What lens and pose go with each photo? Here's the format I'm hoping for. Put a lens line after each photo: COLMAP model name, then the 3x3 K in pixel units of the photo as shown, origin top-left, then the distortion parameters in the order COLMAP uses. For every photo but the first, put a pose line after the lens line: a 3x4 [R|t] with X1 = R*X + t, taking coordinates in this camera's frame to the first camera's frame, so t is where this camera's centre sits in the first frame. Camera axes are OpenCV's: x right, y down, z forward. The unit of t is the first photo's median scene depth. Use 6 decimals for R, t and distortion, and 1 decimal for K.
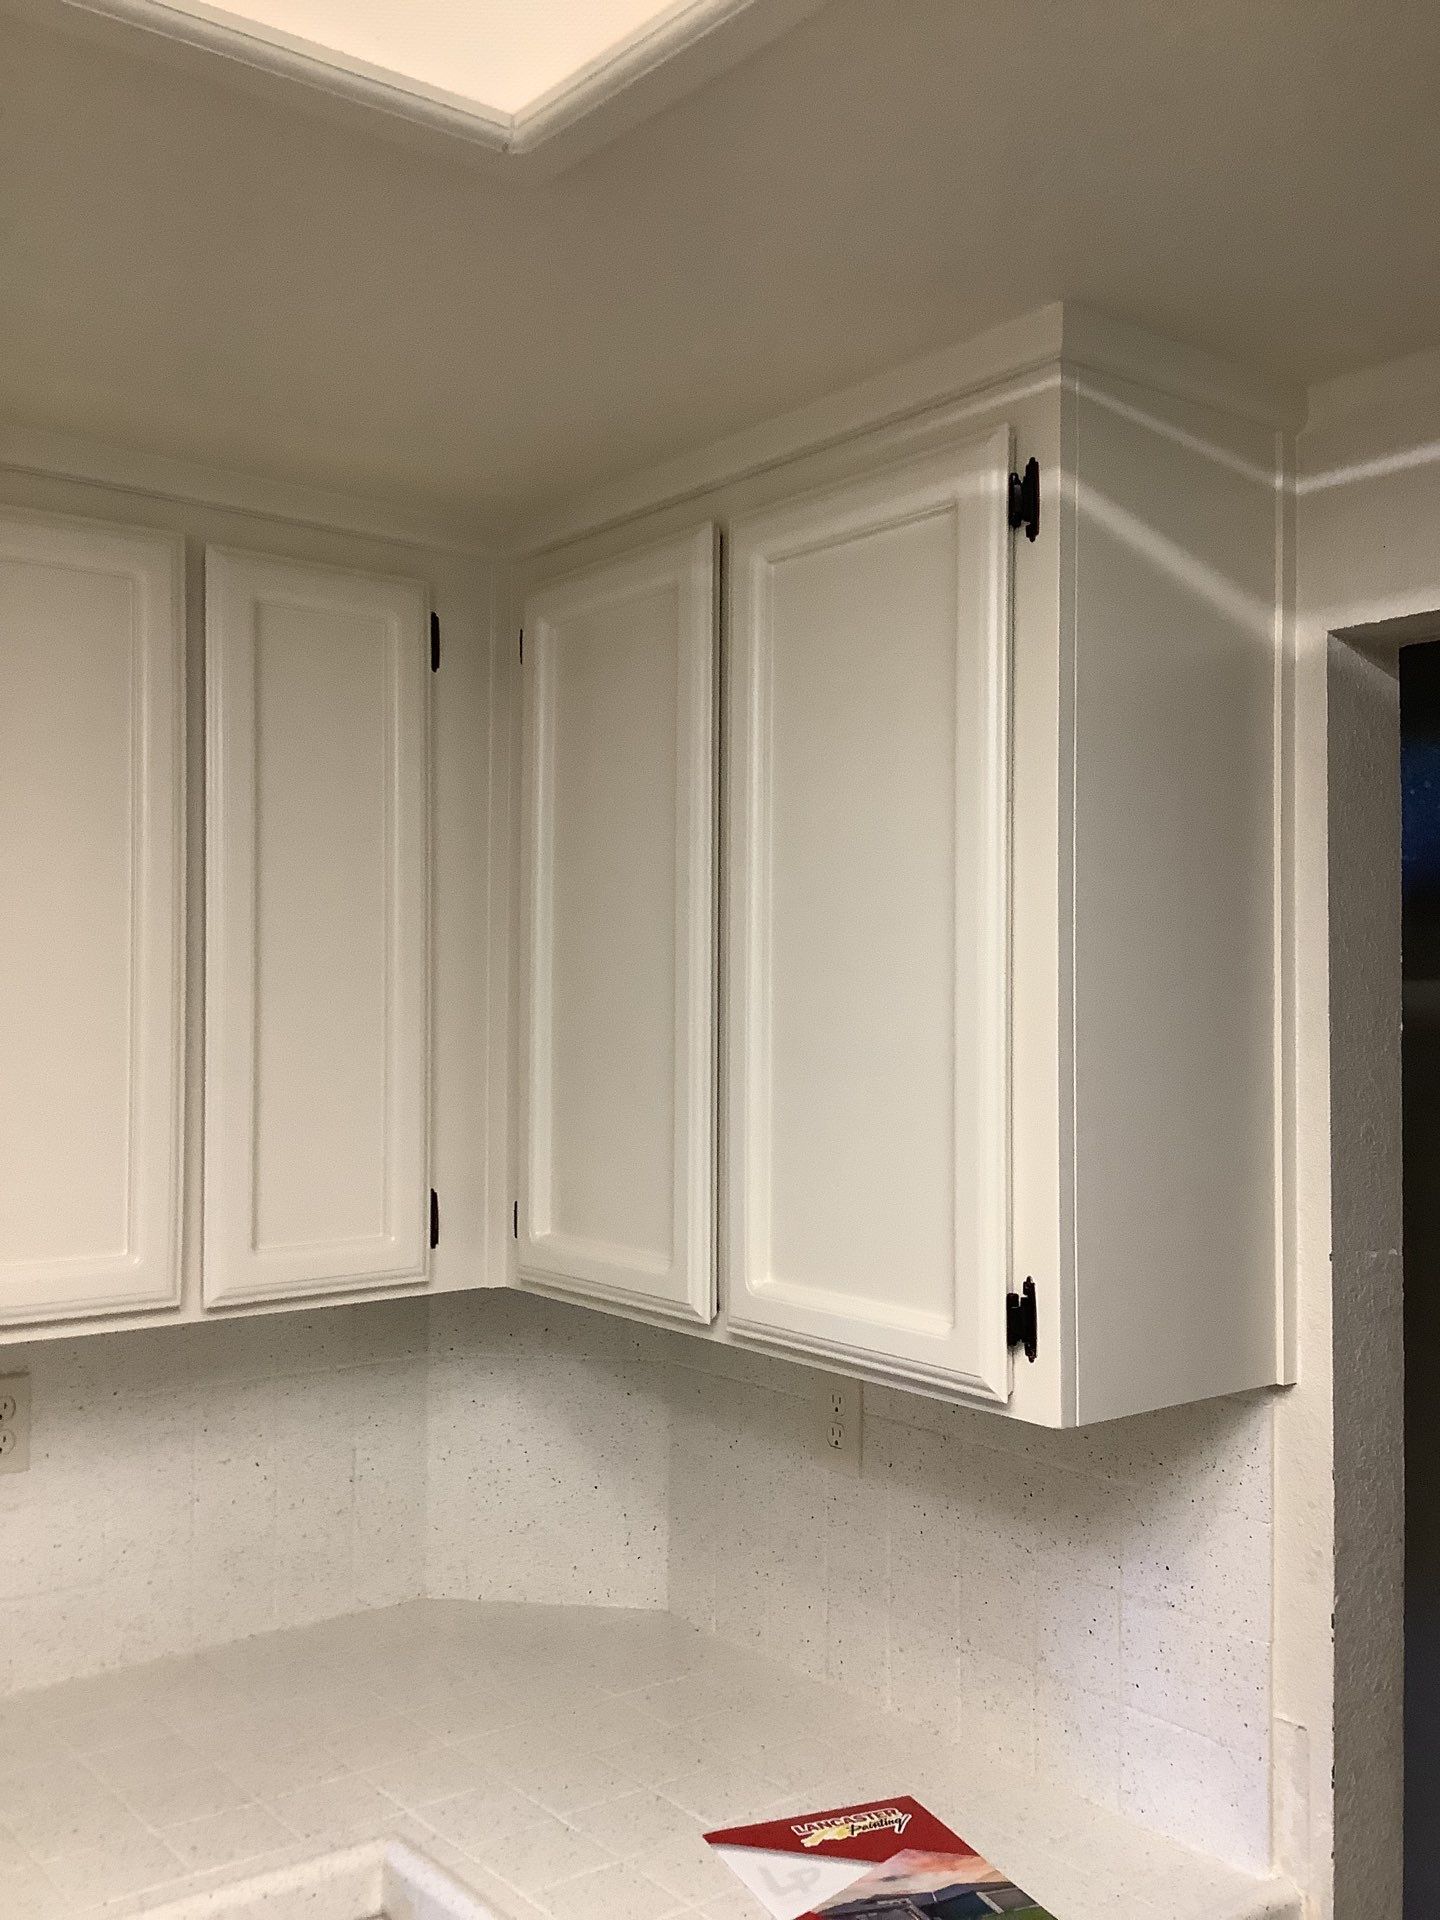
lens RADIAL K [[1763.0, 0, 712.1], [0, 1763.0, 980.5], [0, 0, 1]] dist [0.073007, -0.131343]
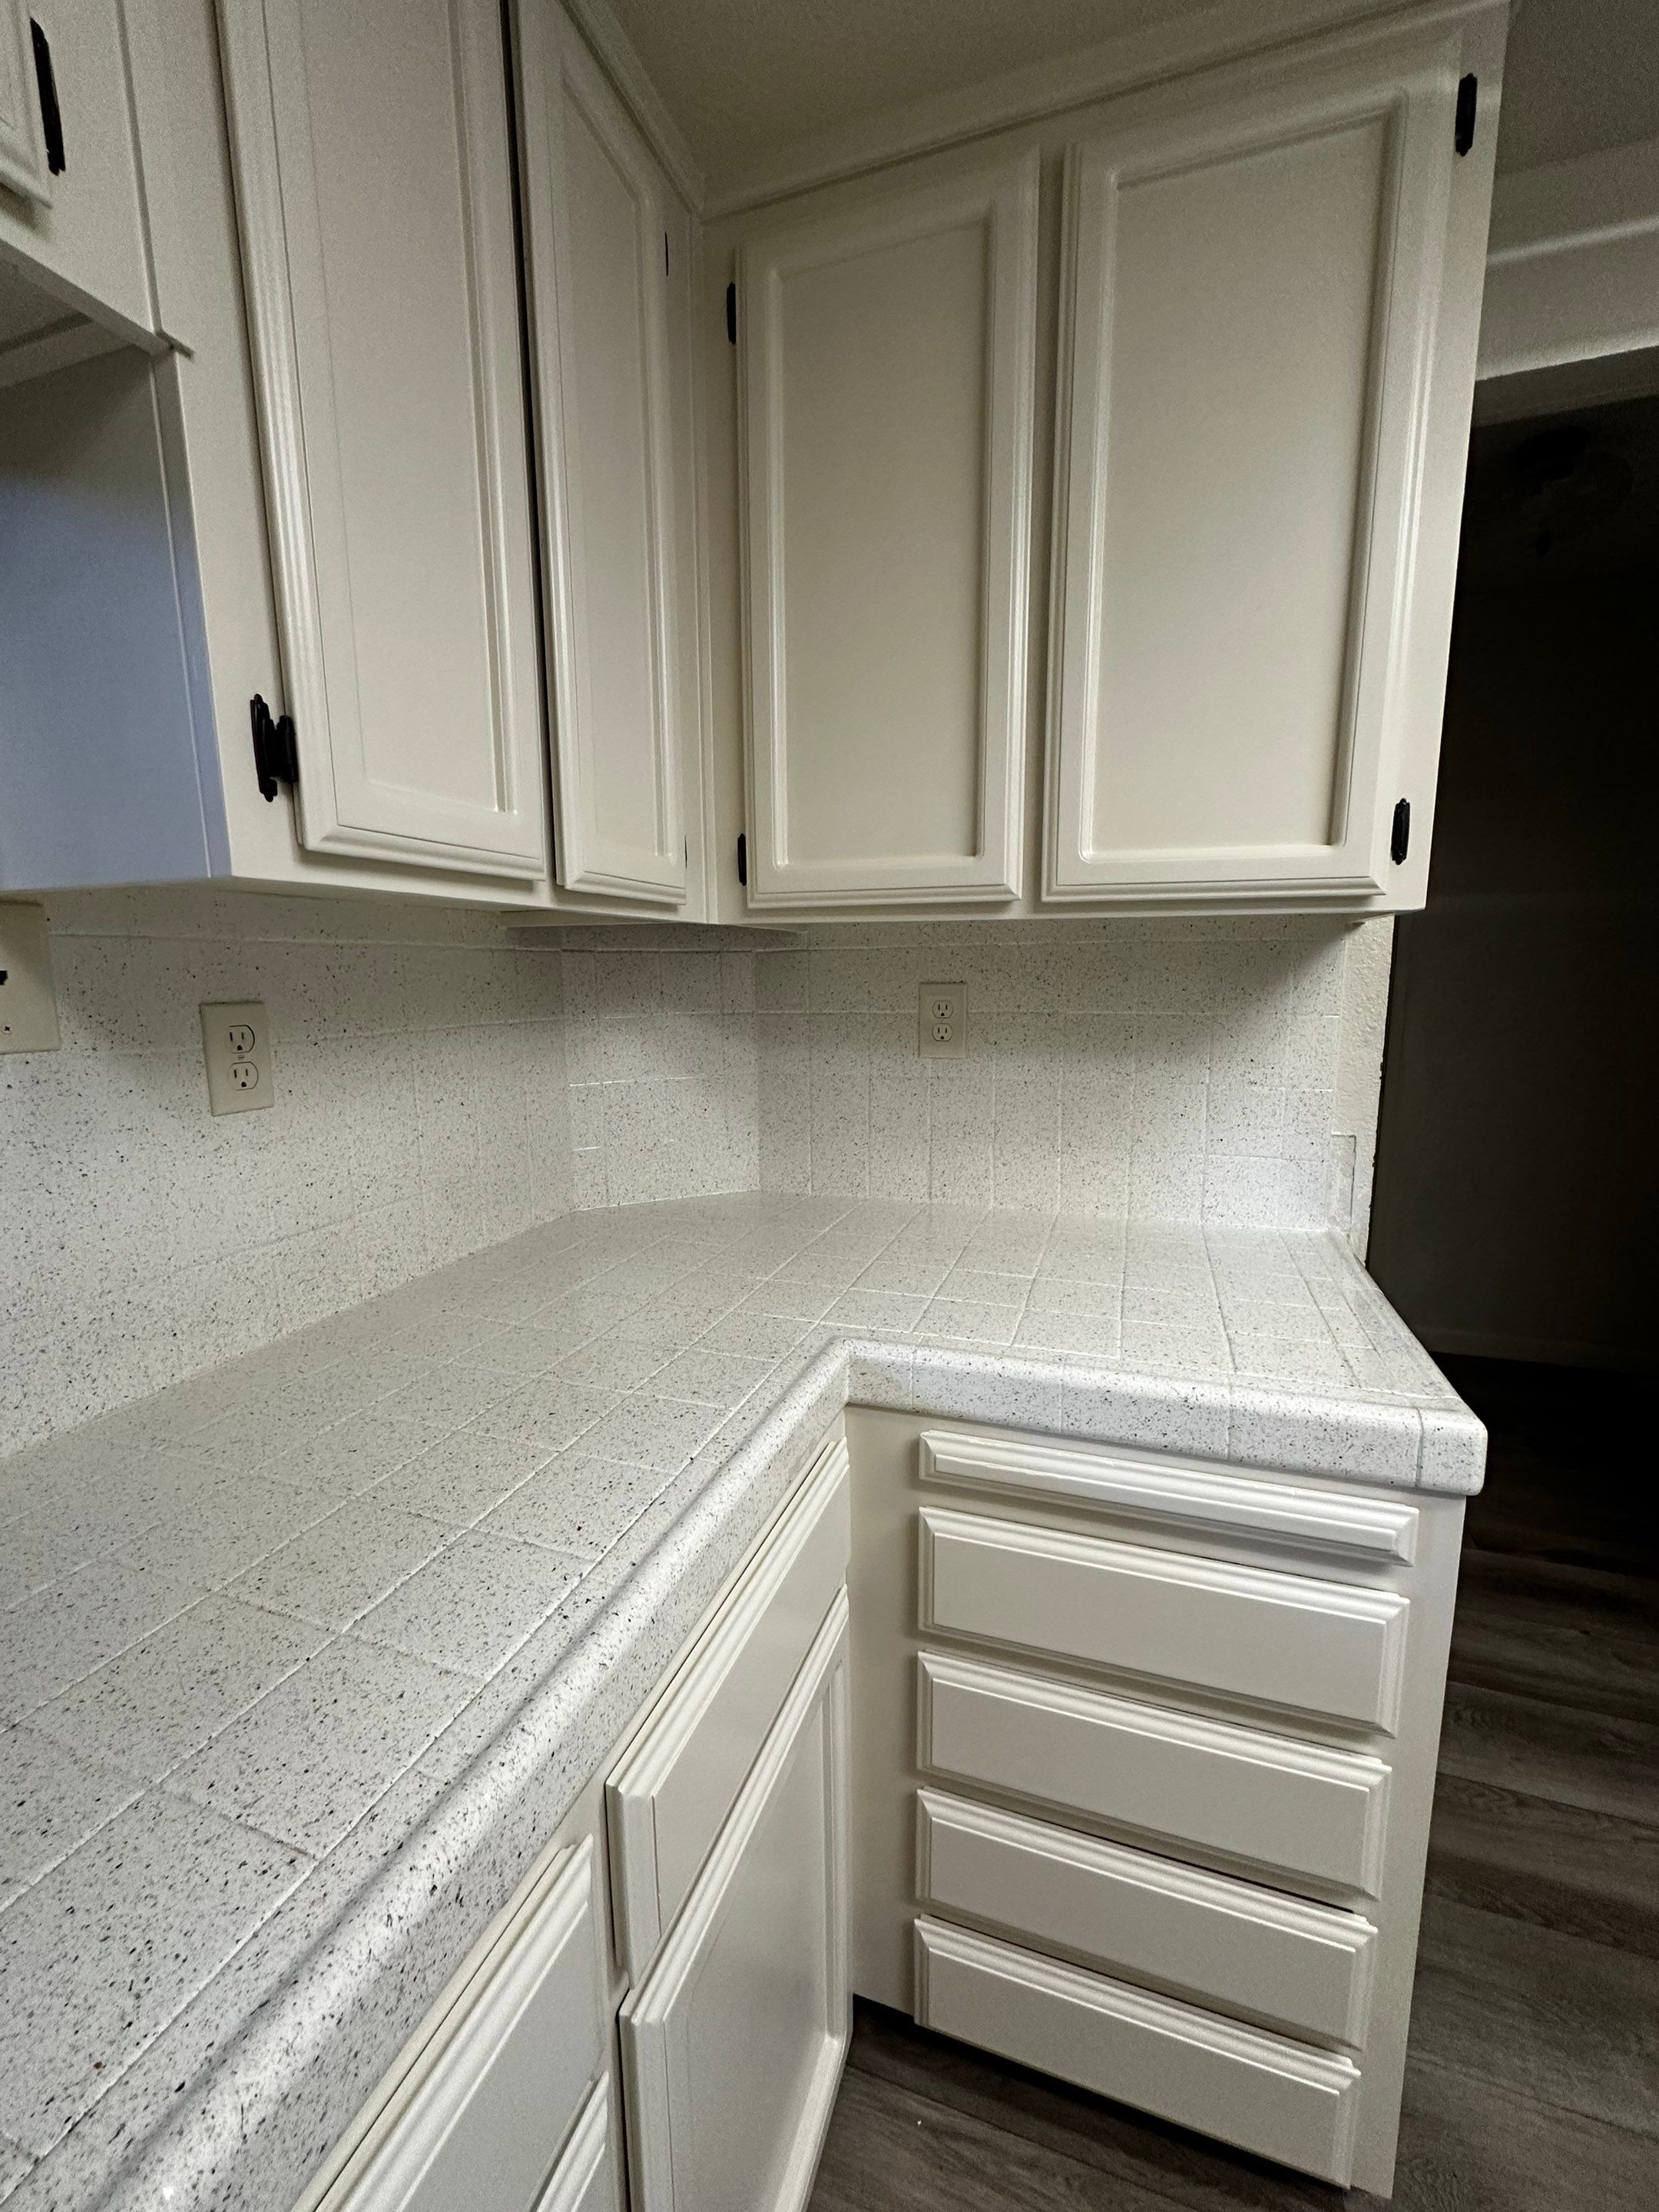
lens RADIAL K [[884.8, 0, 831.8], [0, 884.8, 1105.0], [0, 0, 1]] dist [-0.003083, 0.000521]
pose [[0.837844, -0.092085, 0.538088, -0.473032], [0.002968, 0.986424, 0.164190, 0.242850], [-0.545902, -0.135968, 0.826743, 0.561426]]
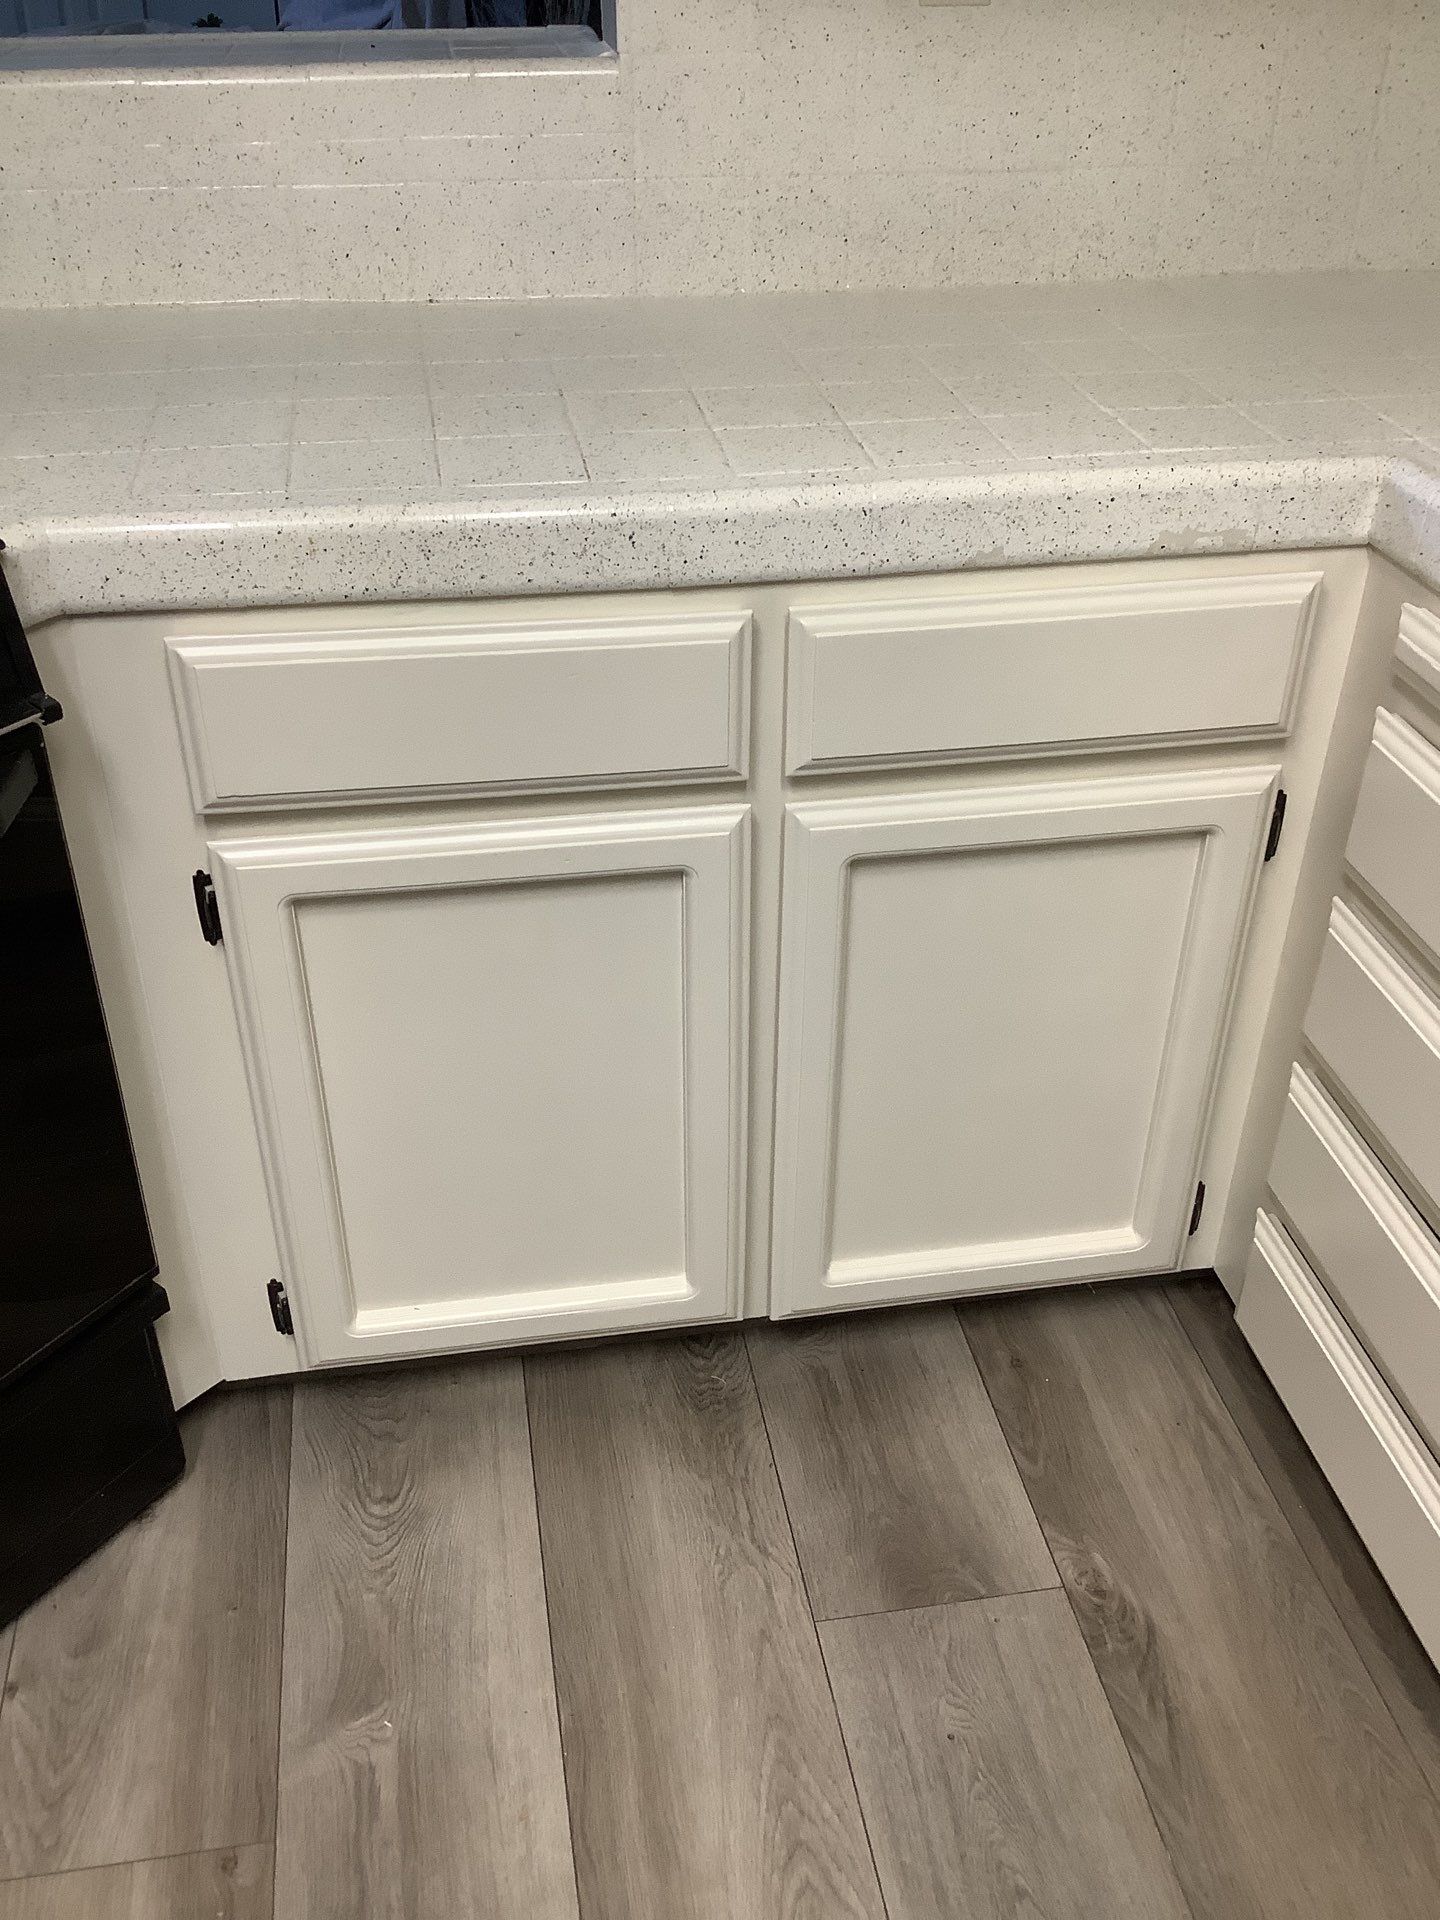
lens RADIAL K [[1754.2, 0, 715.9], [0, 1754.2, 958.4], [0, 0, 1]] dist [0.082934, -0.177486]
pose [[0.882116, 0.260615, -0.392366, -0.079965], [0.004760, 0.828017, 0.560682, 0.222546], [0.471008, -0.496455, 0.729167, 0.171398]]
